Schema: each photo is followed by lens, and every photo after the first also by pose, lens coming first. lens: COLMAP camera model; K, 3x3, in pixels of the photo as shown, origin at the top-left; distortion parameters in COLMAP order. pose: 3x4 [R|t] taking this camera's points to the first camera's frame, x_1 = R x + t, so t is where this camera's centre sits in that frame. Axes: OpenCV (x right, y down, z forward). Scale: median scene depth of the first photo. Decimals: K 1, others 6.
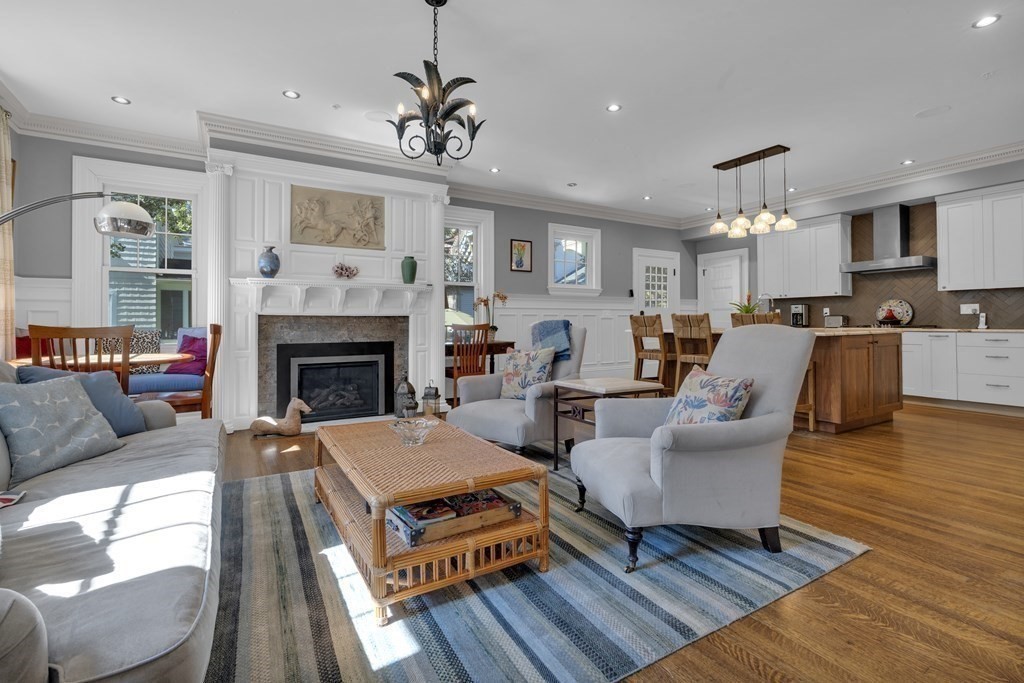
lens RADIAL K [[467.8, 0, 506.5], [0, 467.8, 320.7], [0, 0, 1]] dist [-0.016030, 0.001076]
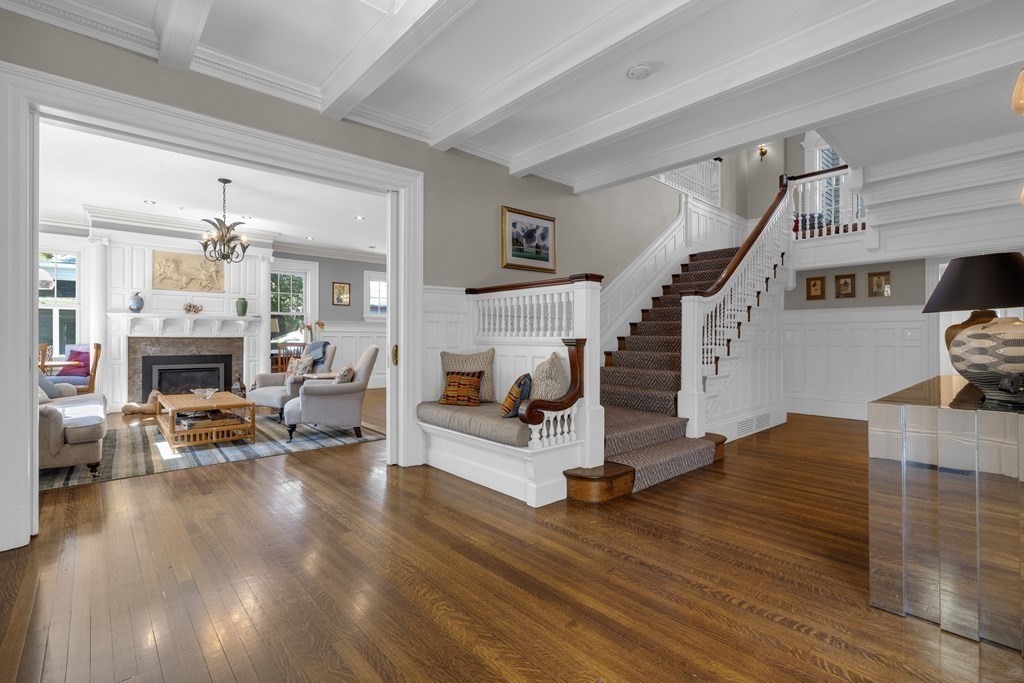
lens RADIAL K [[467.8, 0, 512.4], [0, 467.8, 340.9], [0, 0, 1]] dist [-0.016030, 0.001076]
pose [[0.981701, 0.003873, 0.190391, 0.406171], [-0.005079, 0.999970, 0.005846, -0.014233], [-0.190362, -0.006706, 0.981691, -0.713194]]
